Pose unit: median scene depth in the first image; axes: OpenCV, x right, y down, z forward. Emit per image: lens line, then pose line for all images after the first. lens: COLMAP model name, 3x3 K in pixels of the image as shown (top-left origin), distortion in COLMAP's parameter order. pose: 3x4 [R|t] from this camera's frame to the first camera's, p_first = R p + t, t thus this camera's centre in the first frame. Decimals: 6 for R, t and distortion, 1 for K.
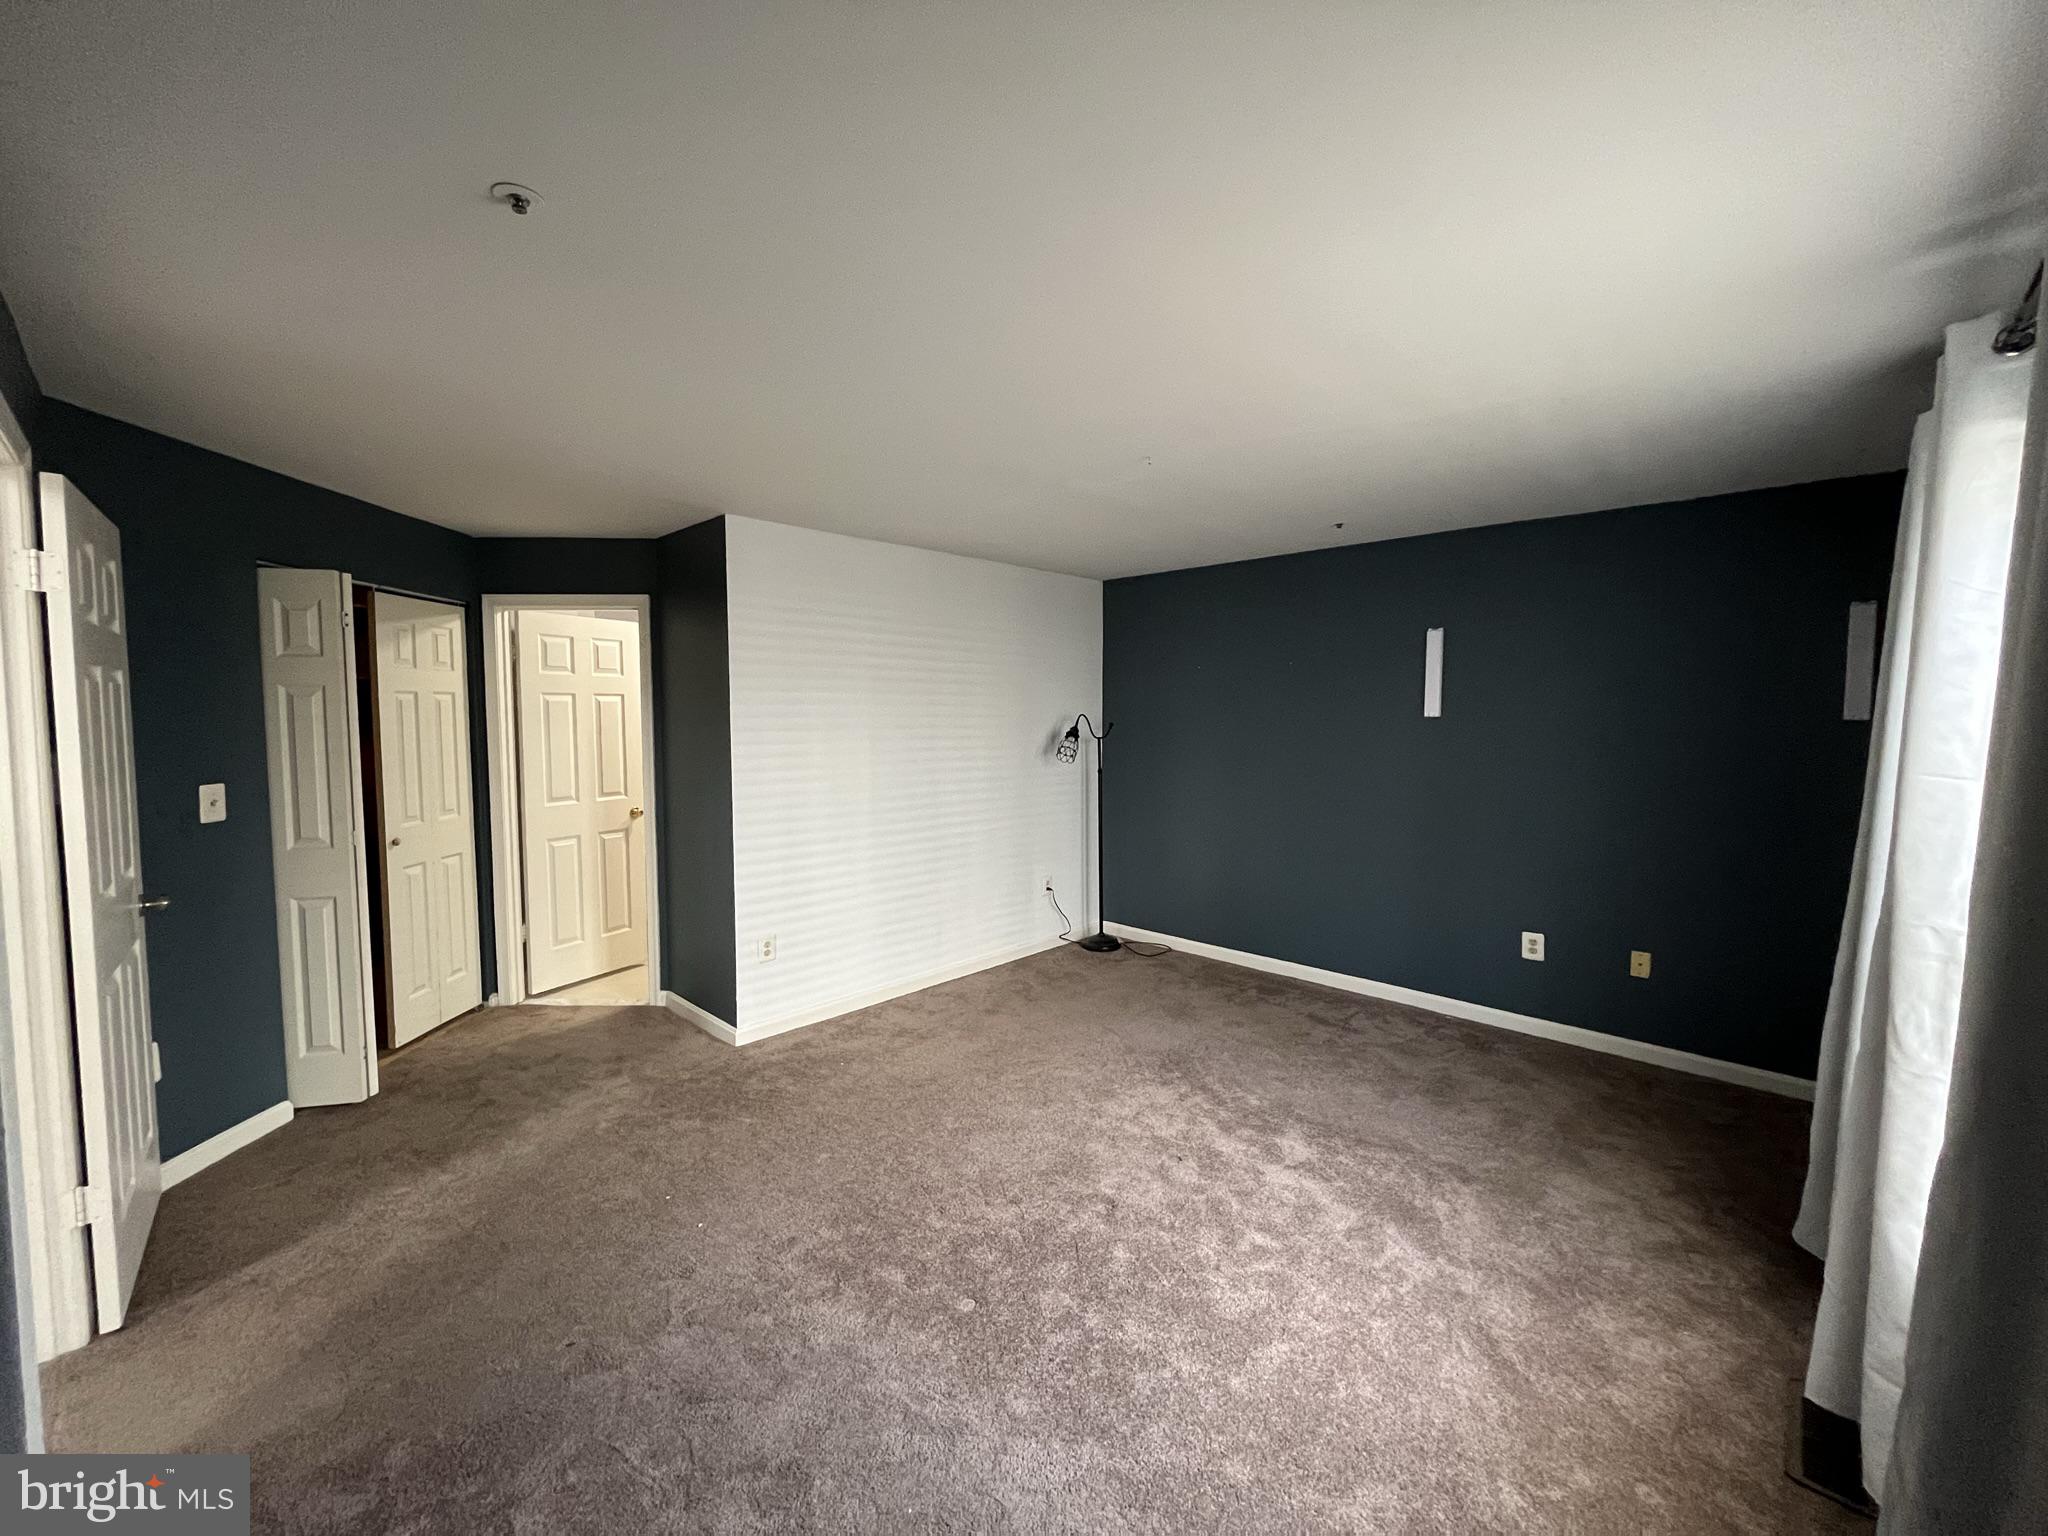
lens RADIAL K [[812.2, 0, 1024.0], [0, 812.2, 768.0], [0, 0, 1]] dist [-0.008883, 0.000056]
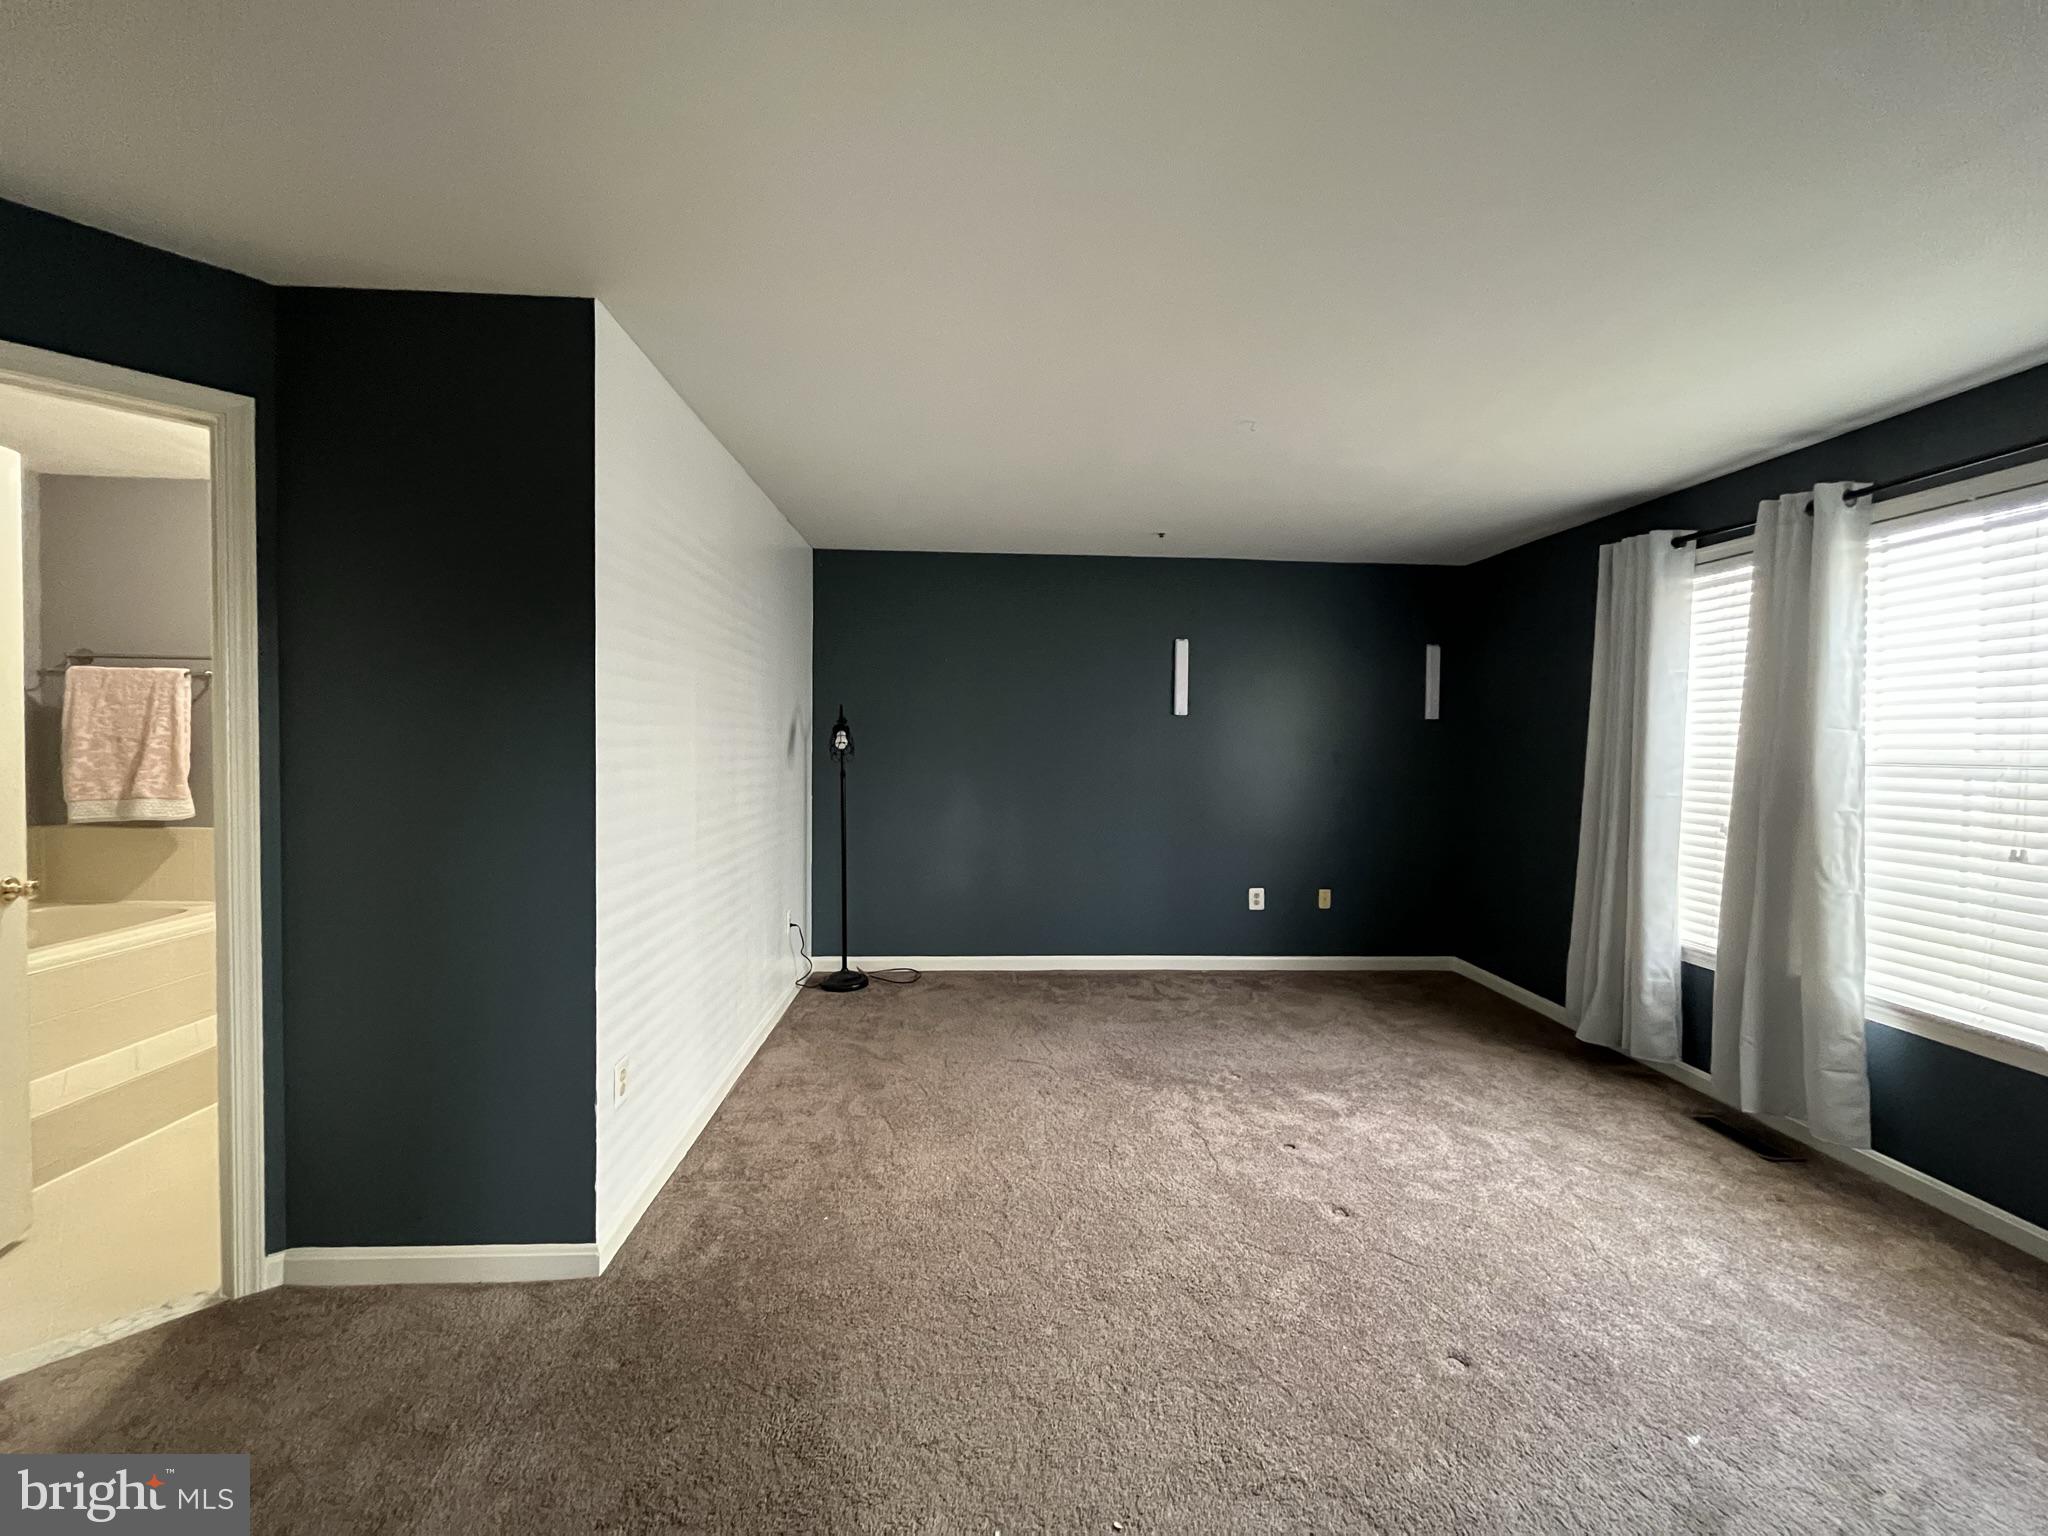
lens RADIAL K [[812.2, 0, 1024.0], [0, 812.2, 768.0], [0, 0, 1]] dist [-0.008883, 0.000056]
pose [[0.685644, -0.017313, 0.727731, -0.526981], [0.037876, 0.999211, -0.011913, 0.019090], [-0.726951, 0.035732, 0.685759, 0.393609]]
